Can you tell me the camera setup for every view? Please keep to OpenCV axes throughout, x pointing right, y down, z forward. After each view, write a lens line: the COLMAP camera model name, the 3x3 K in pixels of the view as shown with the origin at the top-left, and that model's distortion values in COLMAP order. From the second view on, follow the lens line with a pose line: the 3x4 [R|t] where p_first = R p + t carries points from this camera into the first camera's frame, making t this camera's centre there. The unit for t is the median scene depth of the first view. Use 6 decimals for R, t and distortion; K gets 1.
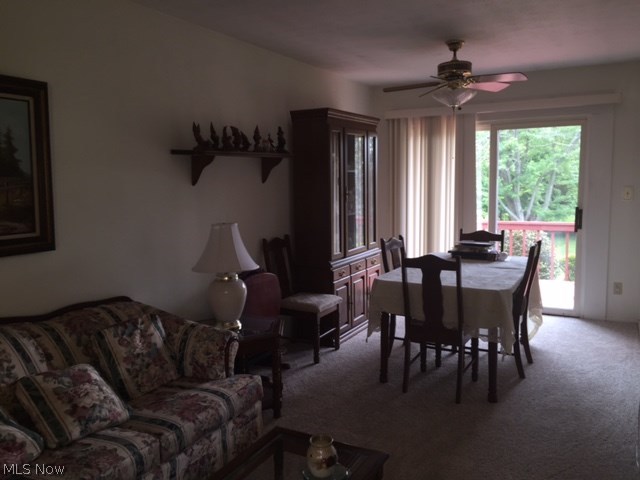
lens RADIAL K [[549.3, 0, 319.6], [0, 549.3, 237.8], [0, 0, 1]] dist [0.059188, -0.069189]
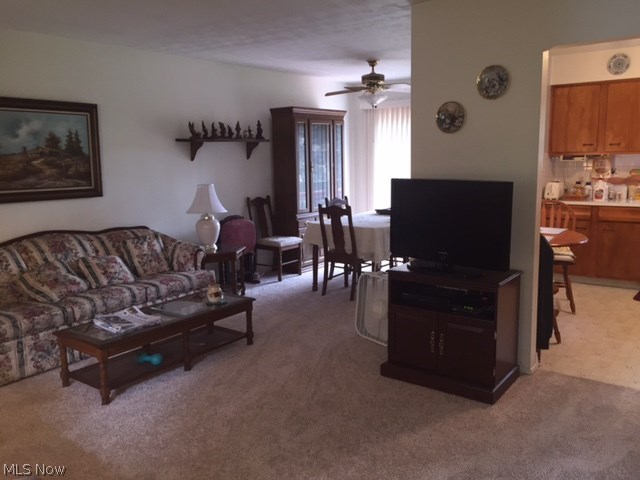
lens RADIAL K [[549.3, 0, 320.7], [0, 549.3, 236.4], [0, 0, 1]] dist [0.059188, -0.069189]
pose [[0.987850, 0.016915, -0.154484, 0.478923], [-0.011110, 0.999202, 0.038362, 0.070594], [0.155010, -0.036180, 0.987250, -0.641119]]
